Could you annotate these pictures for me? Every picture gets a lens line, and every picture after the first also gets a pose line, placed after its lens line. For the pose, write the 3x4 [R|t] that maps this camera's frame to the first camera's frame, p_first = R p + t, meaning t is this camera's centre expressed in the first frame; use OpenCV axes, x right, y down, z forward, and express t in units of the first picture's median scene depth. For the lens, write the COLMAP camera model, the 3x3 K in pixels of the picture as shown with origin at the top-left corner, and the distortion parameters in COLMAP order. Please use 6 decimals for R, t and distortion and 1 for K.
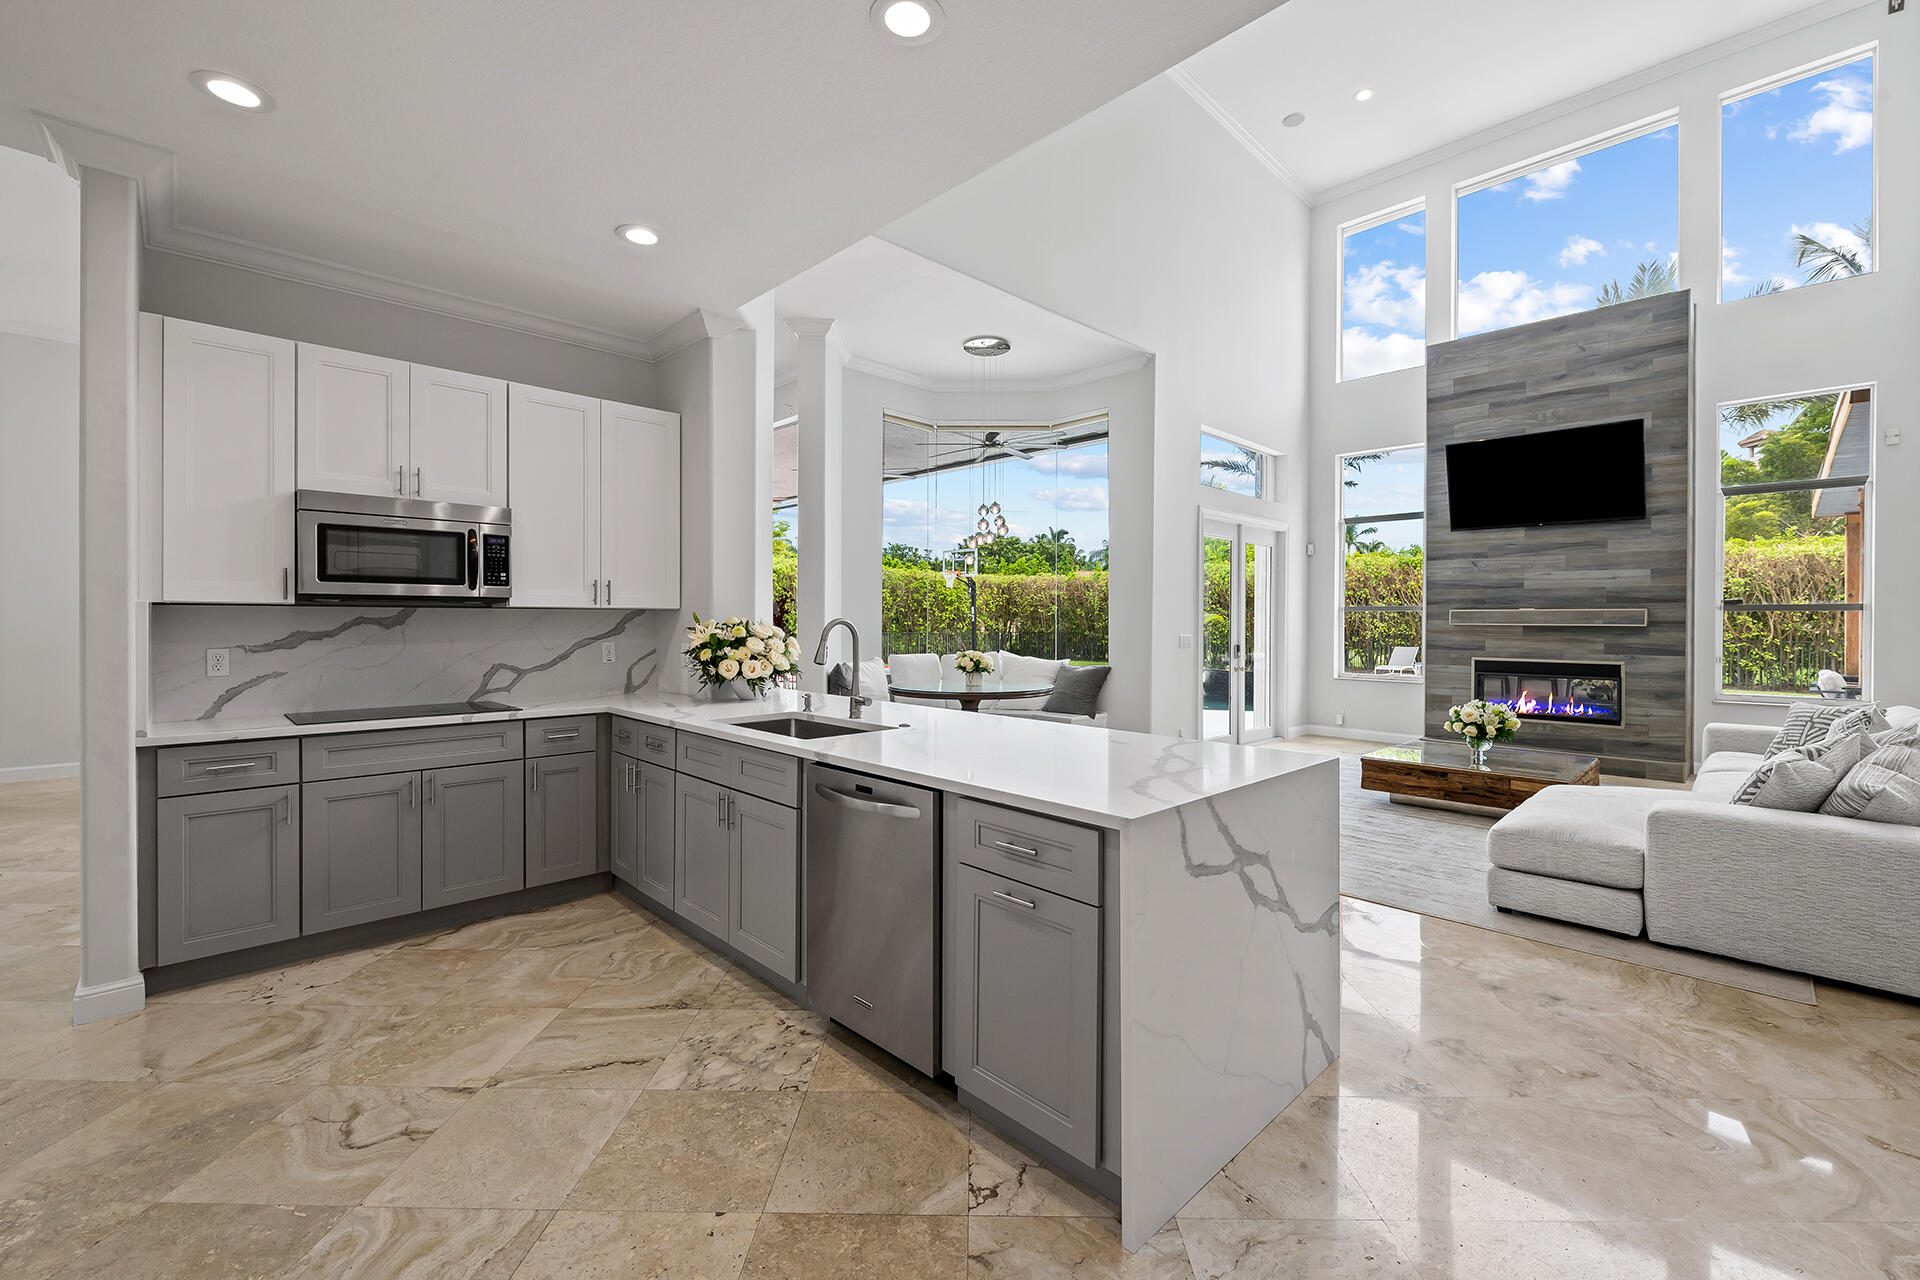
lens RADIAL K [[795.7, 0, 972.9], [0, 795.7, 628.1], [0, 0, 1]] dist [-0.002243, -0.001354]
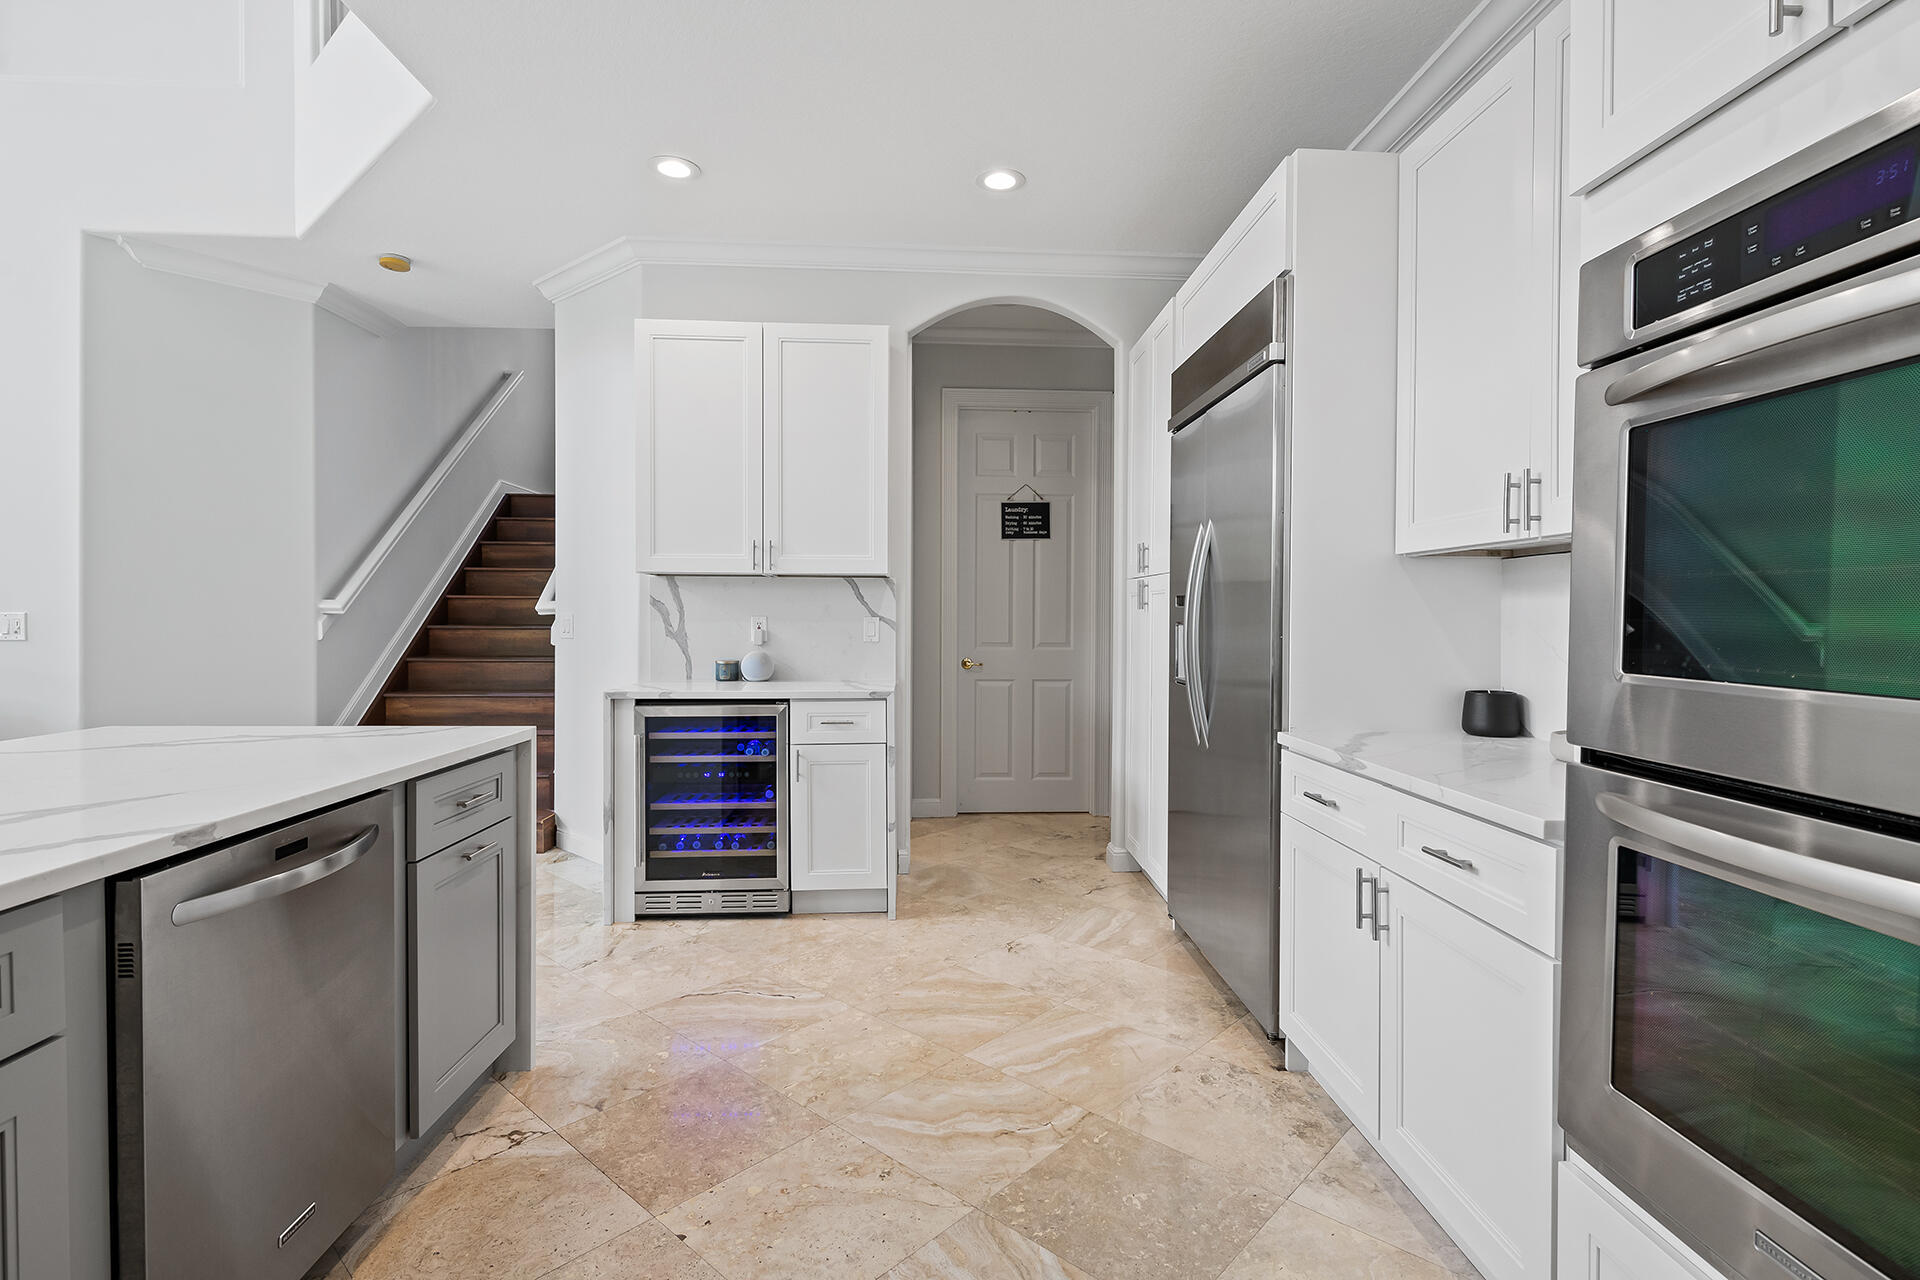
lens RADIAL K [[918.2, 0, 968.4], [0, 918.2, 627.4], [0, 0, 1]] dist [0.005599, -0.002729]
pose [[-0.749779, -0.018130, 0.661440, -0.315272], [-0.002197, 0.999687, 0.024910, 0.010137], [-0.661685, 0.017224, -0.749584, 0.399575]]
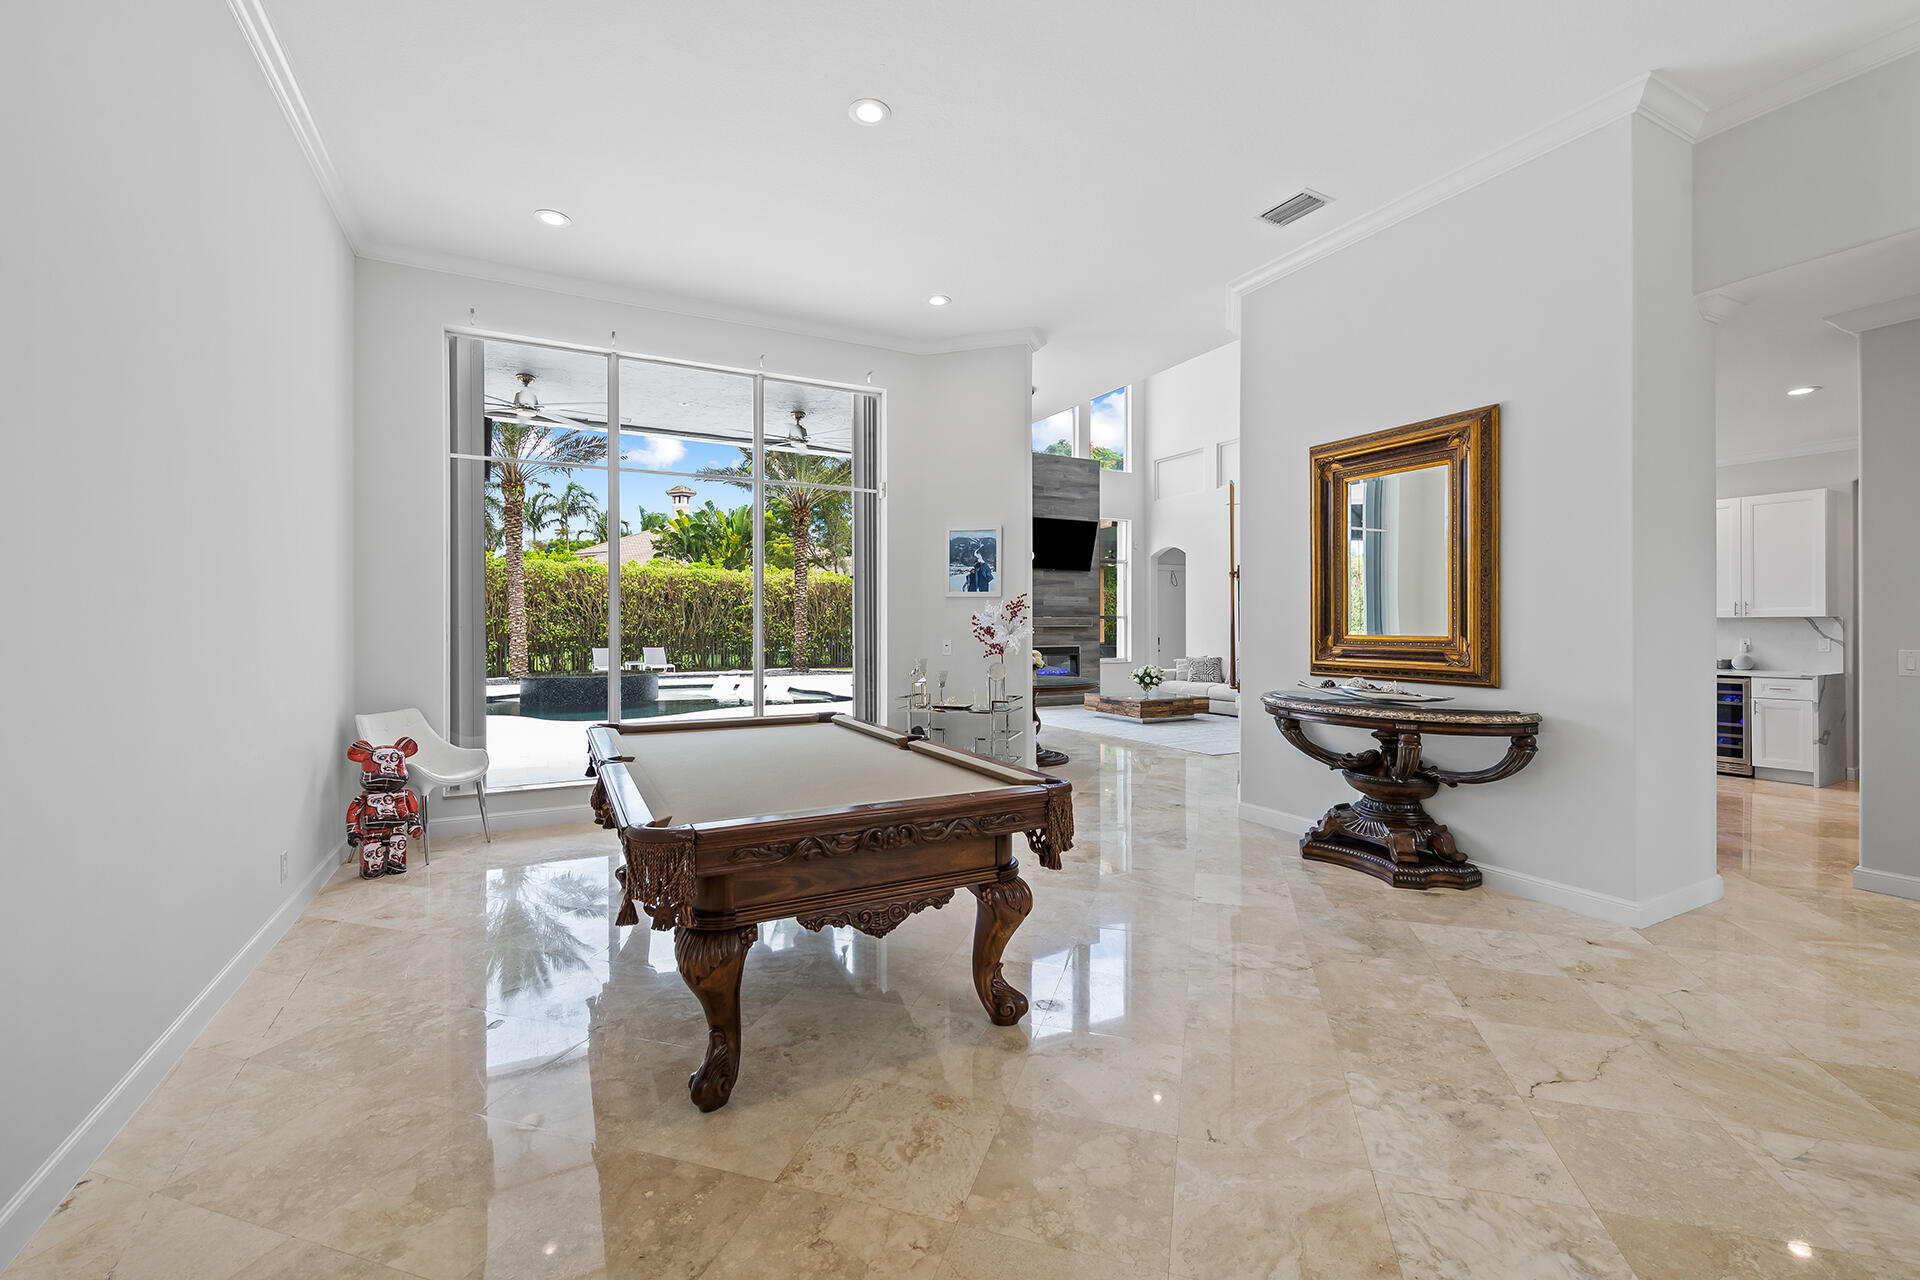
lens RADIAL K [[795.7, 0, 964.6], [0, 795.7, 624.4], [0, 0, 1]] dist [-0.002243, -0.001354]
pose [[0.290467, -0.003925, 0.956877, -1.118227], [0.011539, 0.999933, 0.000599, -0.012028], [-0.956815, 0.010867, 0.290493, 0.721158]]
